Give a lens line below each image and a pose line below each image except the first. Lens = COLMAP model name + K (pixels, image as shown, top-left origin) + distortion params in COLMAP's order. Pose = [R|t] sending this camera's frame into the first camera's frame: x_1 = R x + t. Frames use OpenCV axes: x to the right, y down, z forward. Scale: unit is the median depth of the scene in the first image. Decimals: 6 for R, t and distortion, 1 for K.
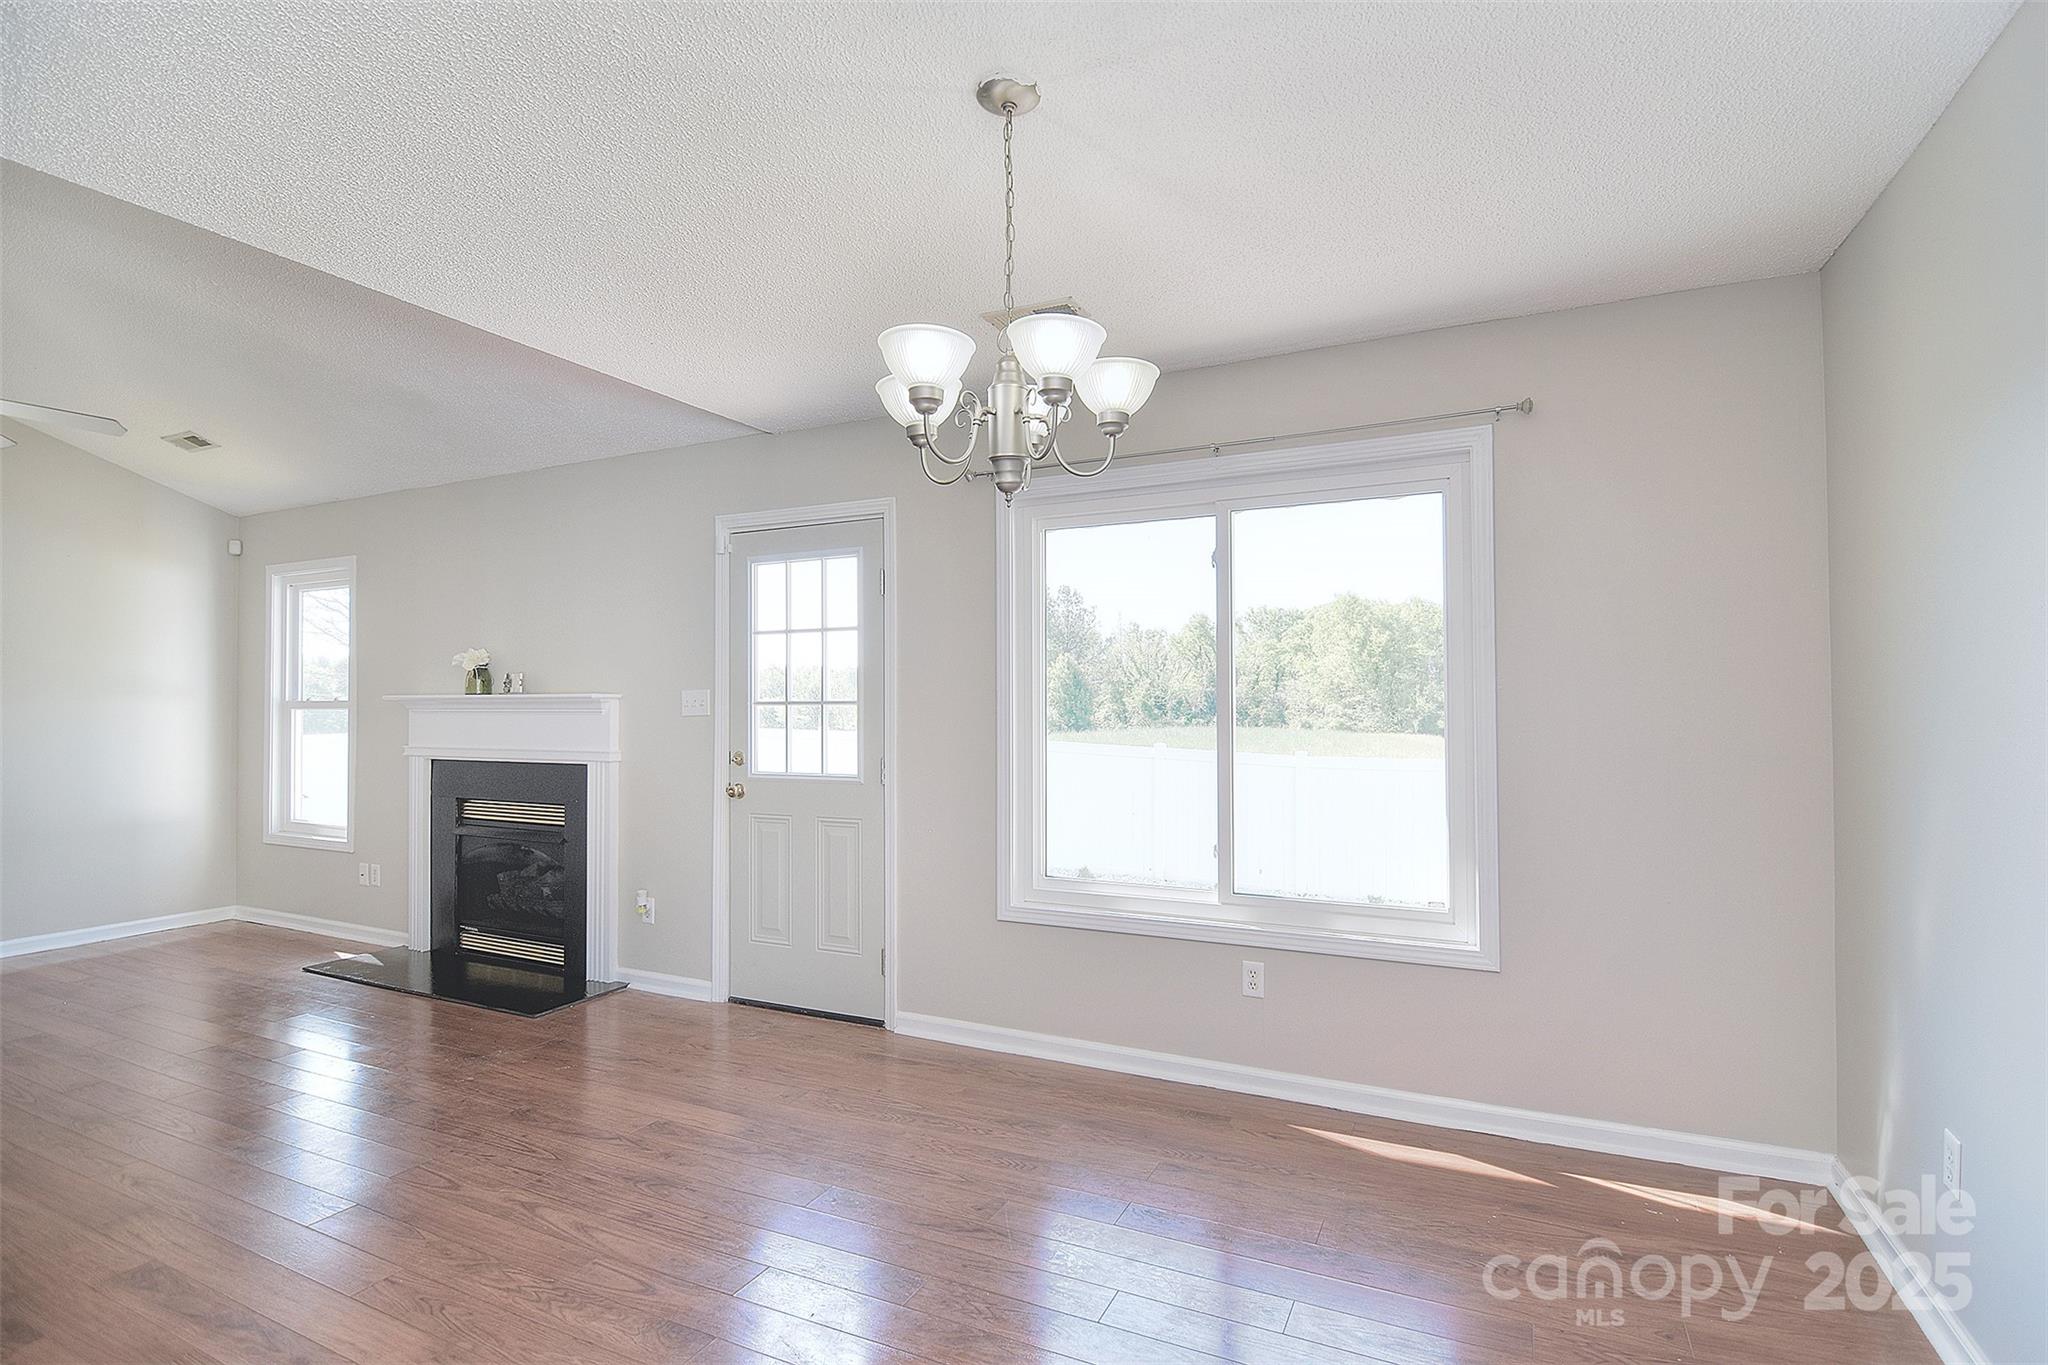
lens RADIAL K [[992.1, 0, 1034.8], [0, 992.1, 689.2], [0, 0, 1]] dist [-0.001801, -0.009258]
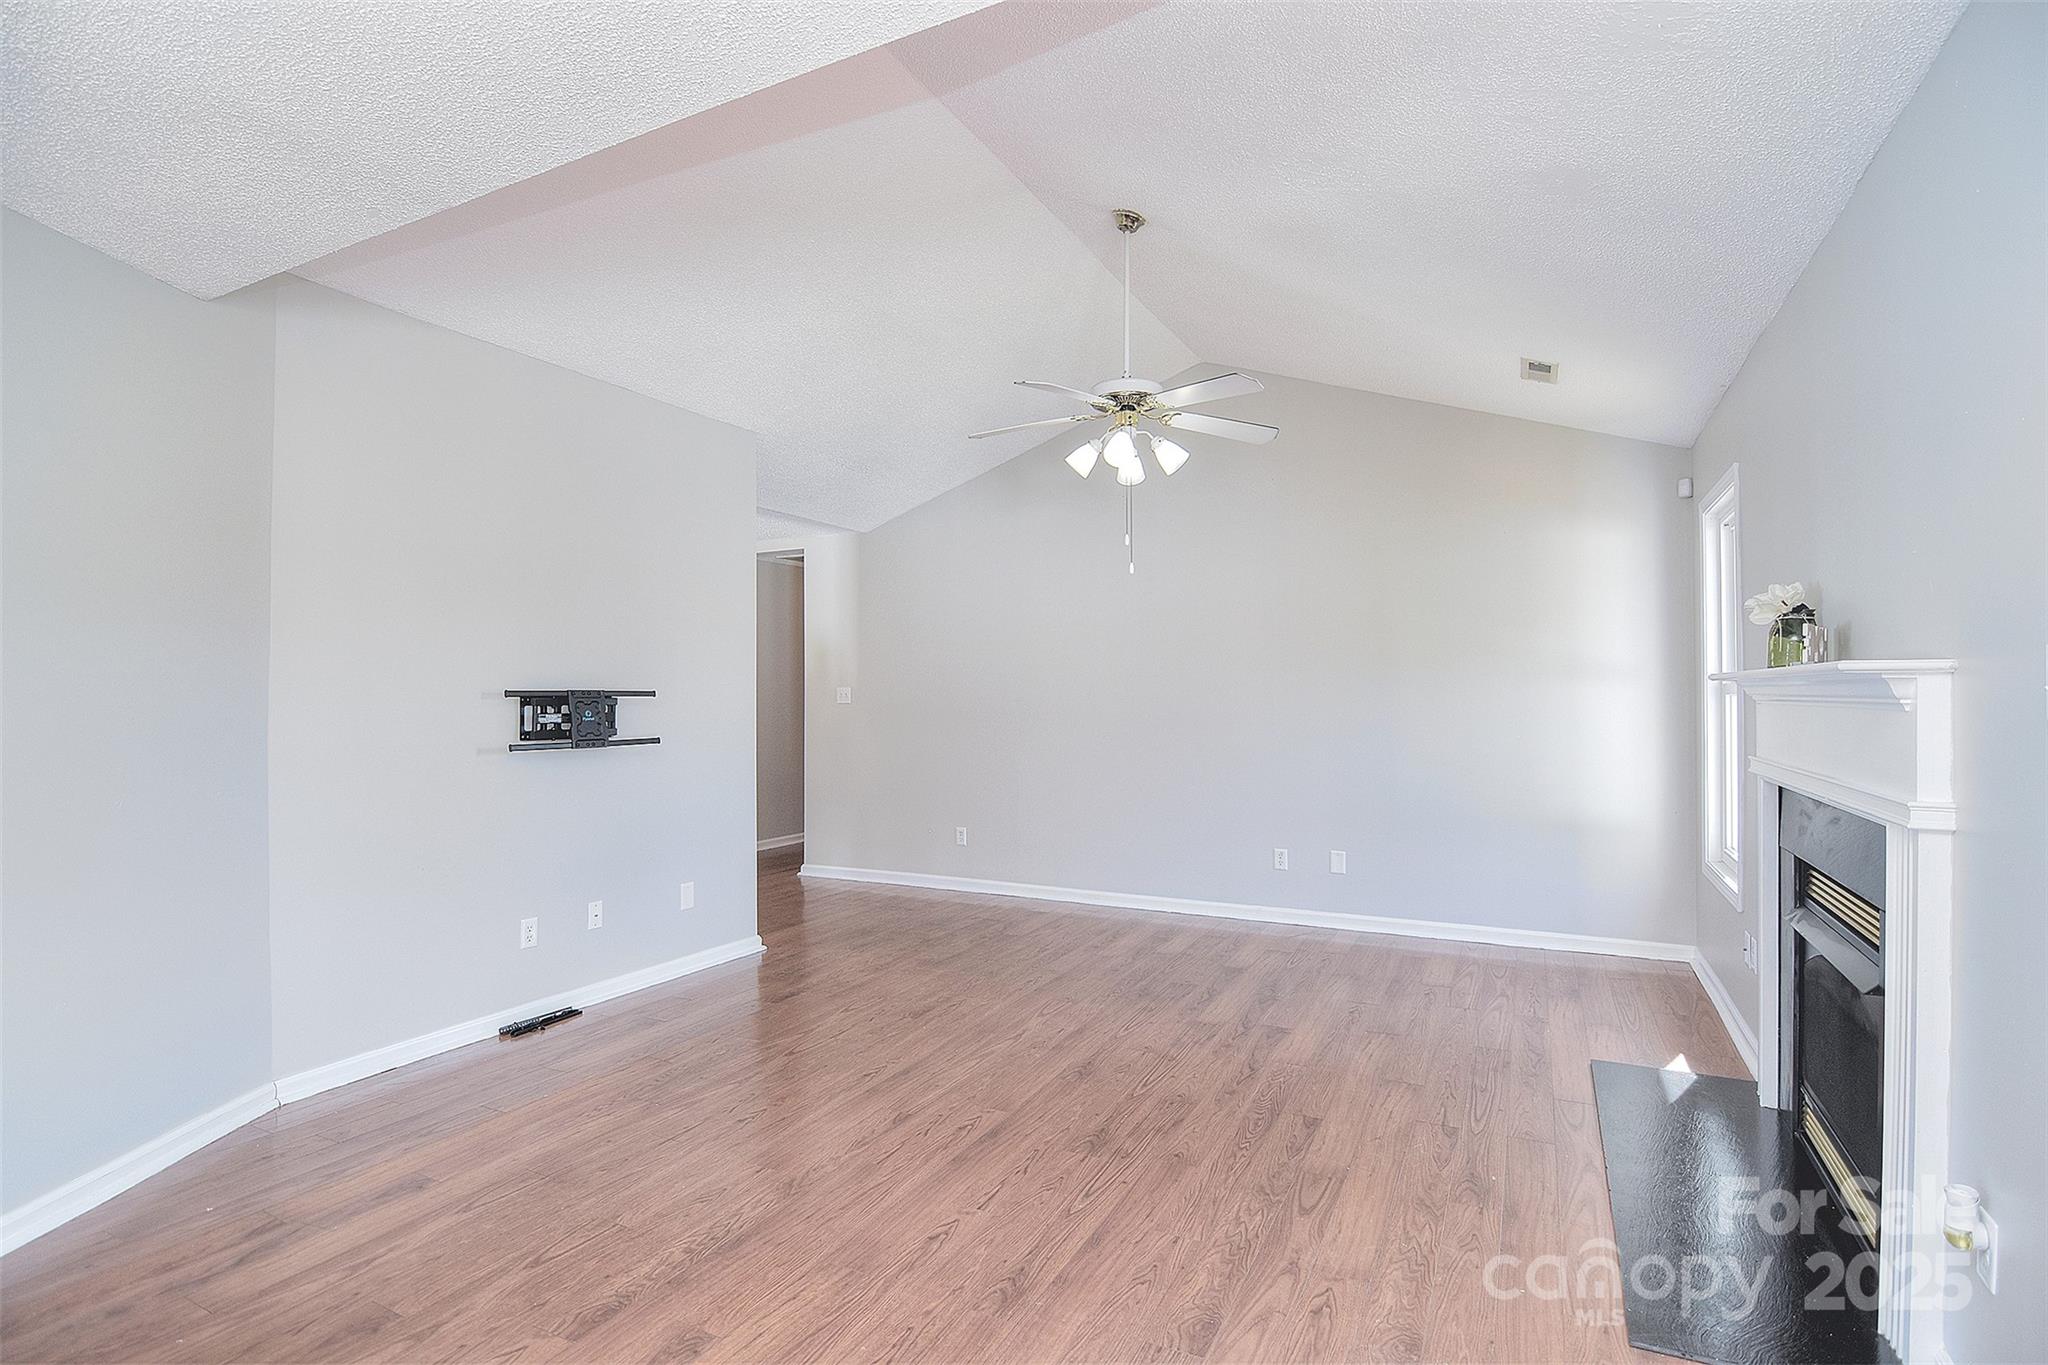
lens RADIAL K [[992.1, 0, 1030.3], [0, 992.1, 688.0], [0, 0, 1]] dist [-0.001801, -0.009258]
pose [[-0.009477, -0.007575, -0.999926, -0.040301], [0.027050, 0.999603, -0.007829, 0.013503], [0.999589, -0.027122, -0.009269, 0.879183]]
